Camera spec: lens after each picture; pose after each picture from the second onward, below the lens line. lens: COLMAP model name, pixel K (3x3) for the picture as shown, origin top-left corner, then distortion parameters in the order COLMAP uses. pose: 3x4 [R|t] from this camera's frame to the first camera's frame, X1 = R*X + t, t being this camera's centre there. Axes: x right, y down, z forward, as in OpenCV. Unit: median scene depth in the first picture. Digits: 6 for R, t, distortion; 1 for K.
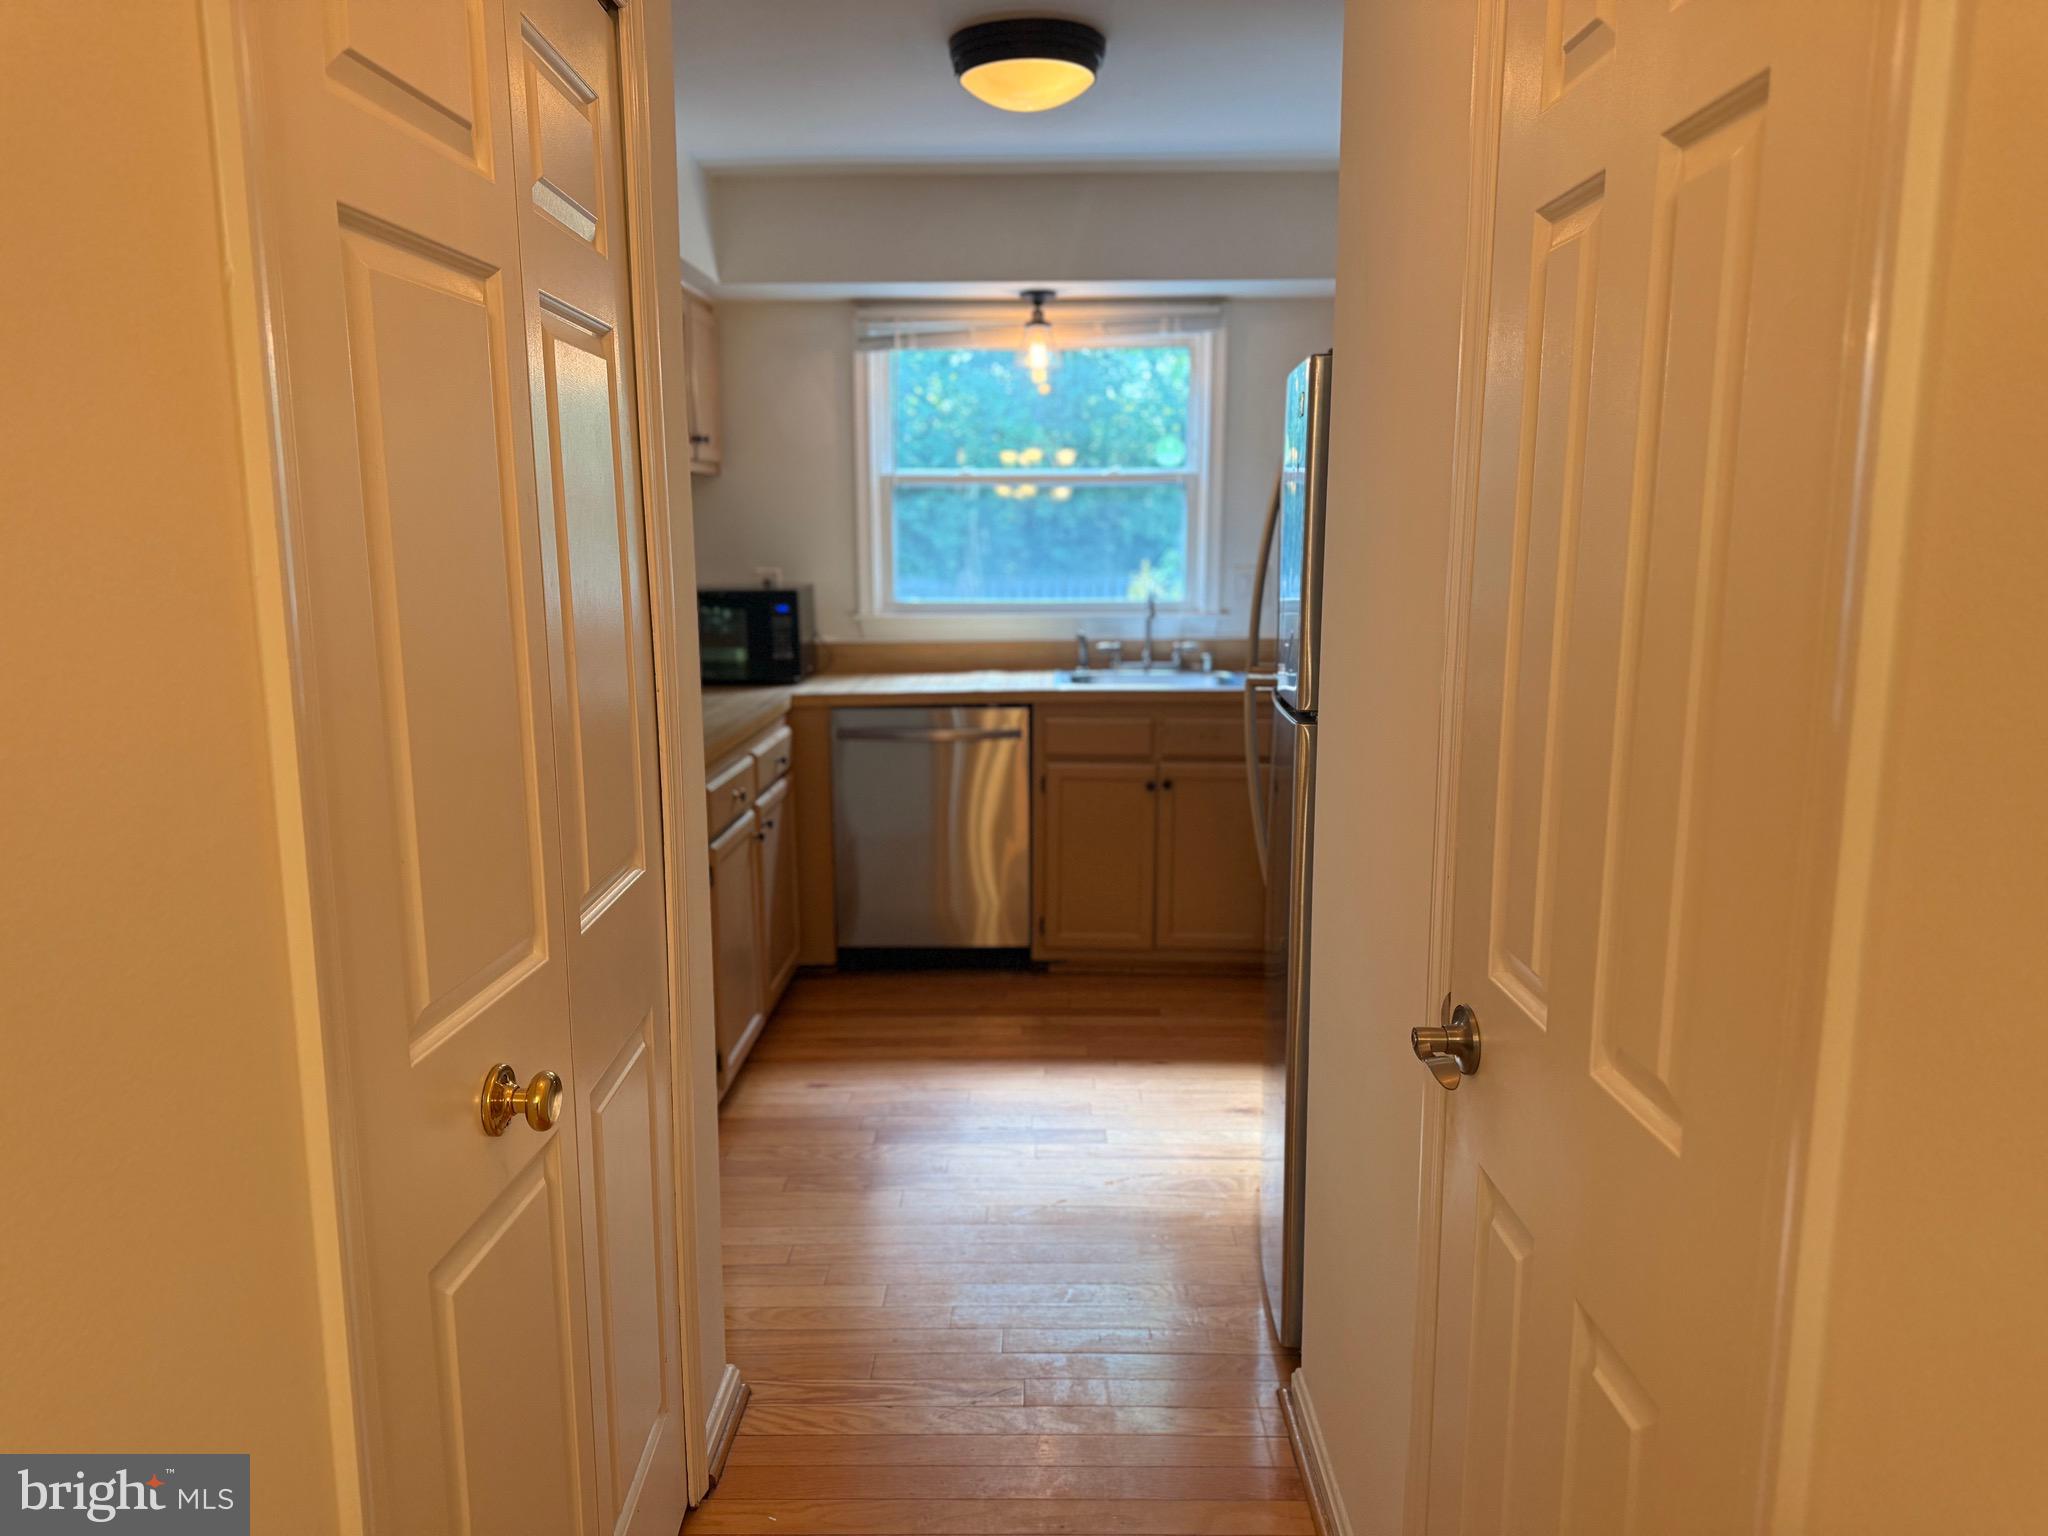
lens RADIAL K [[1443.2, 0, 1024.2], [0, 1443.2, 789.1], [0, 0, 1]] dist [0.042403, -0.050875]
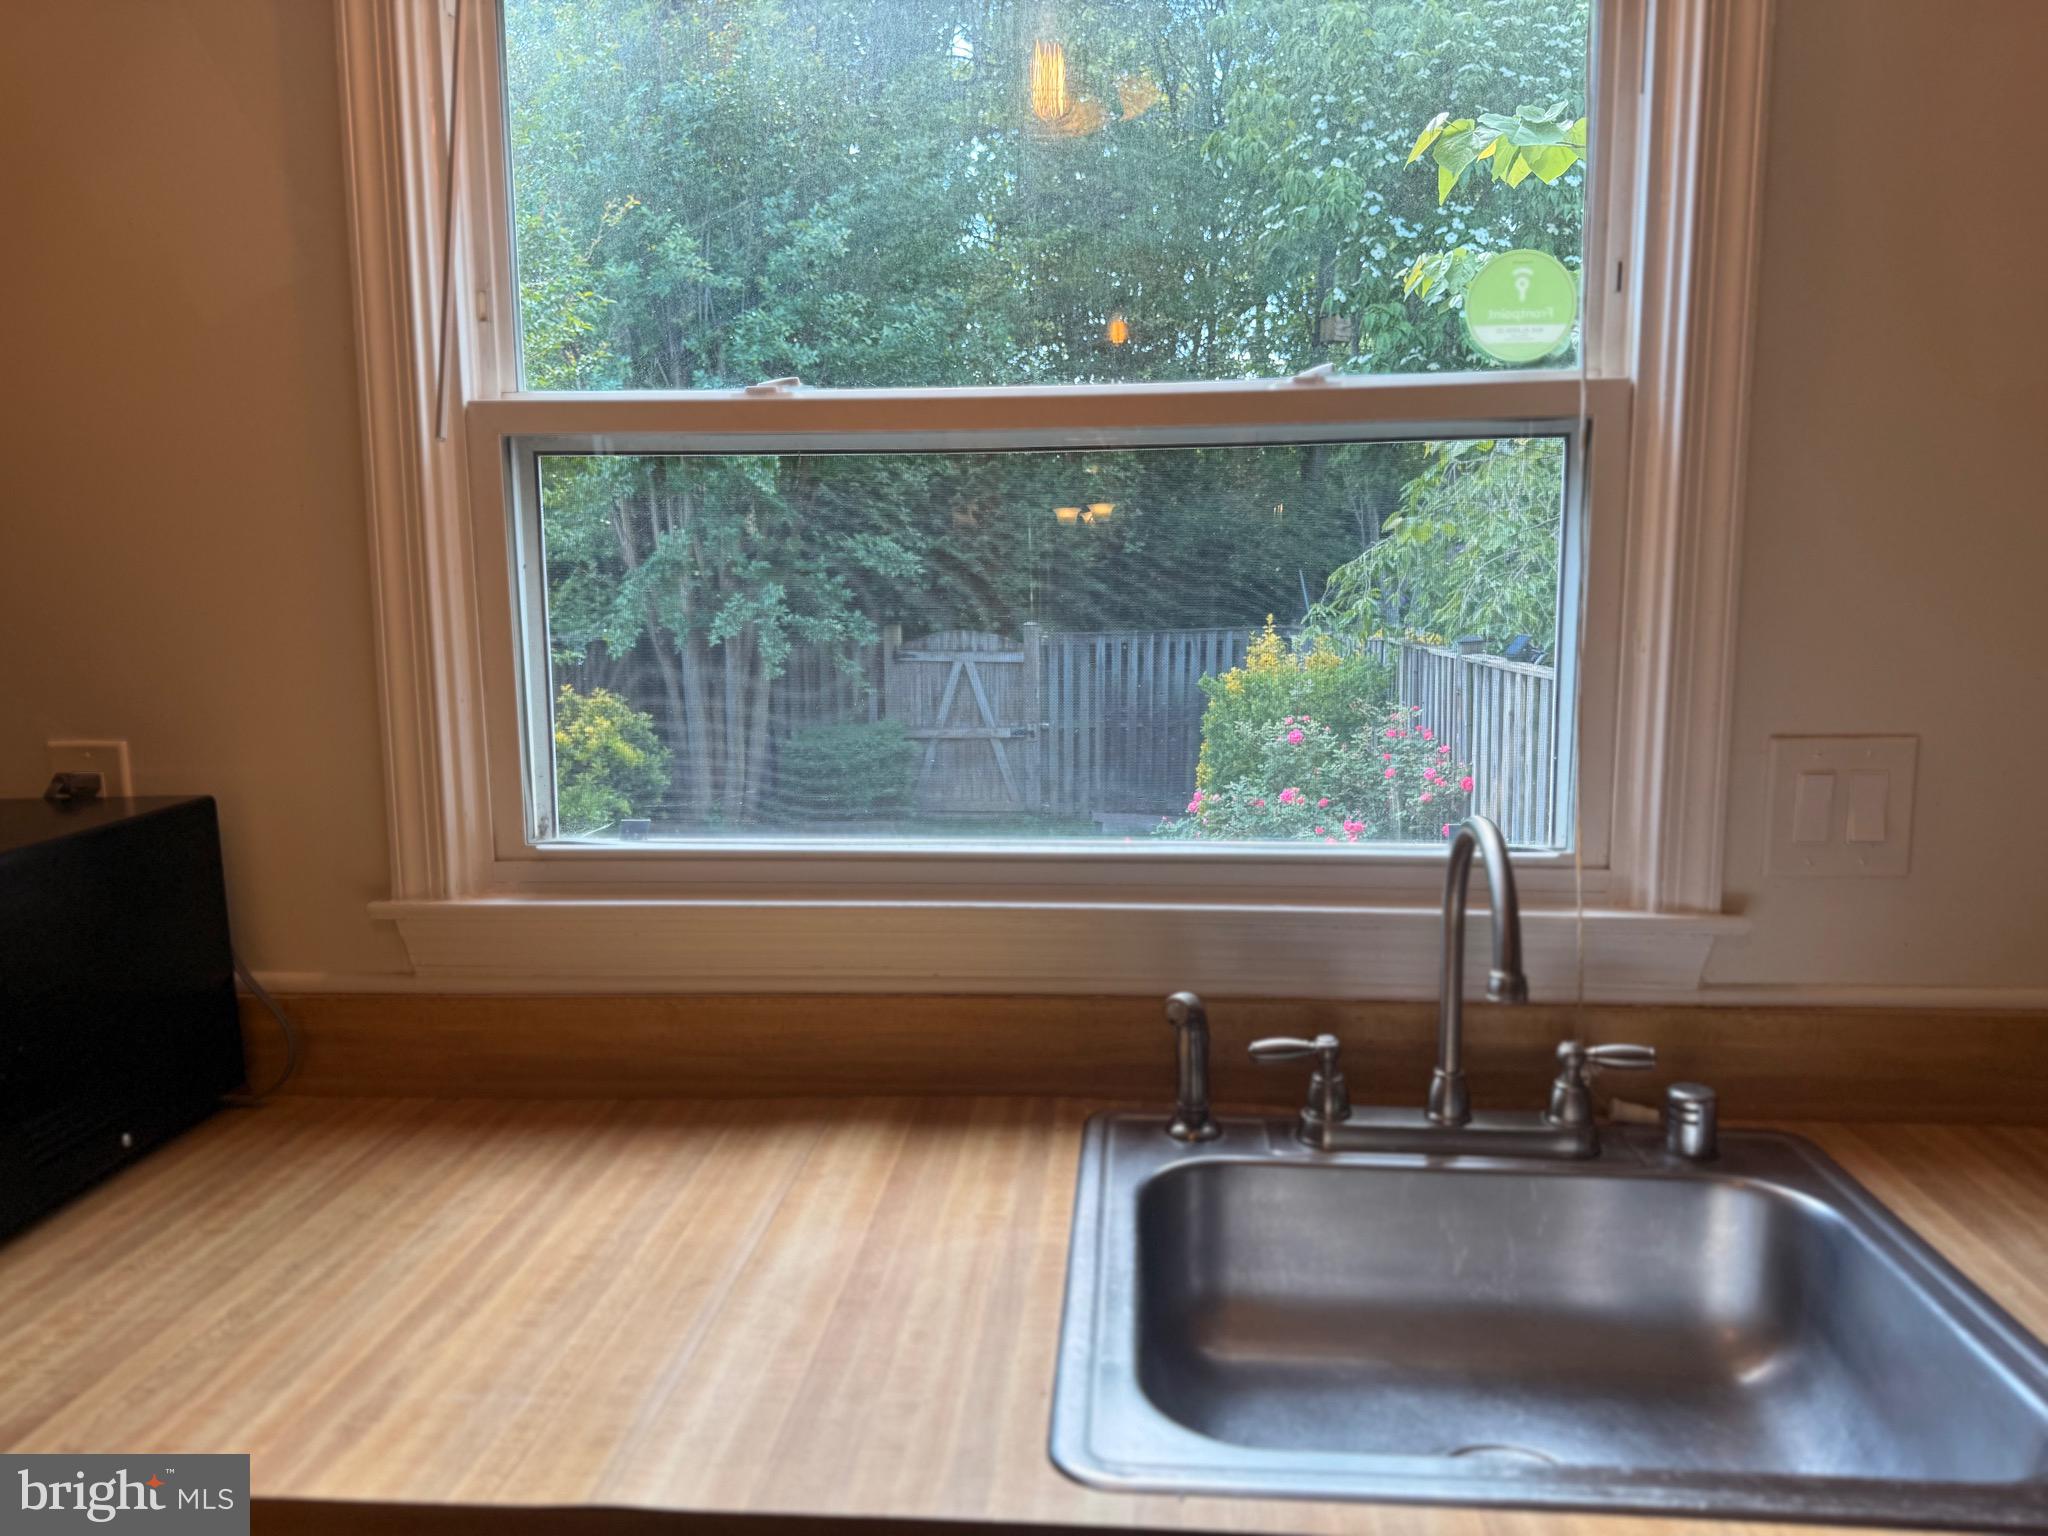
lens RADIAL K [[1443.2, 0, 1023.0], [0, 1443.2, 773.1], [0, 0, 1]] dist [0.042403, -0.050875]
pose [[0.997723, 0.003715, -0.067342, 0.028224], [-0.005125, 0.999771, -0.020783, -0.145663], [0.067250, 0.021081, 0.997513, 0.754521]]
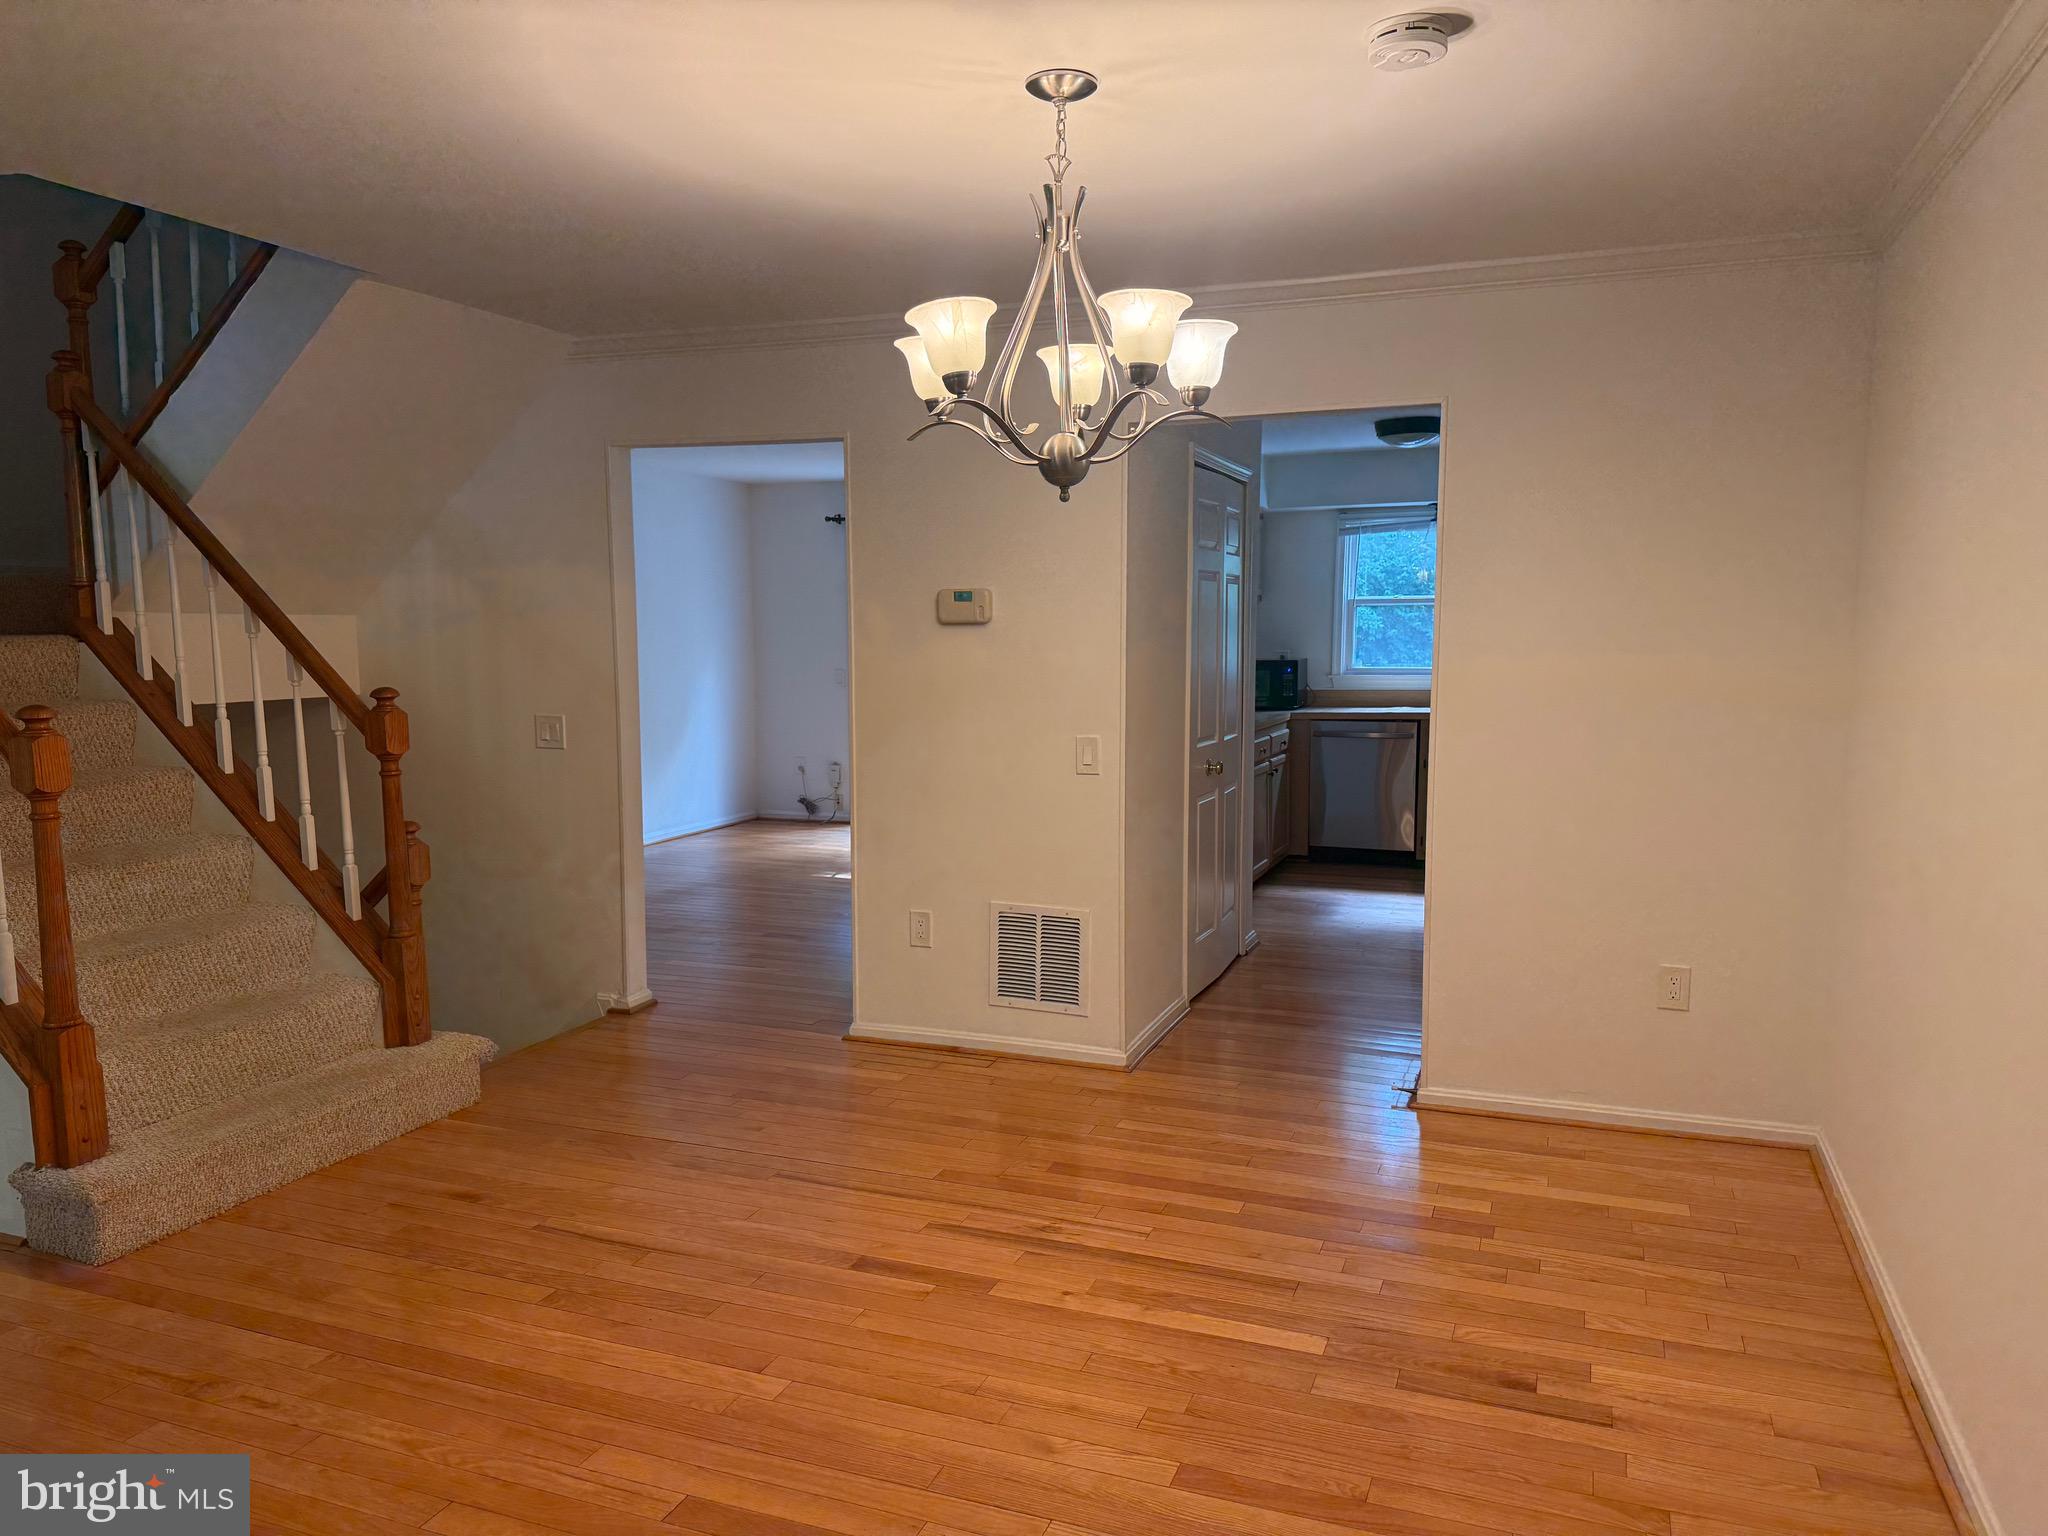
lens RADIAL K [[1443.2, 0, 1021.8], [0, 1443.2, 778.0], [0, 0, 1]] dist [0.042403, -0.050875]
pose [[0.937156, 0.038937, -0.346731, 0.176348], [-0.057506, 0.997400, -0.043424, 0.125861], [0.344139, 0.060634, 0.936959, -0.941486]]
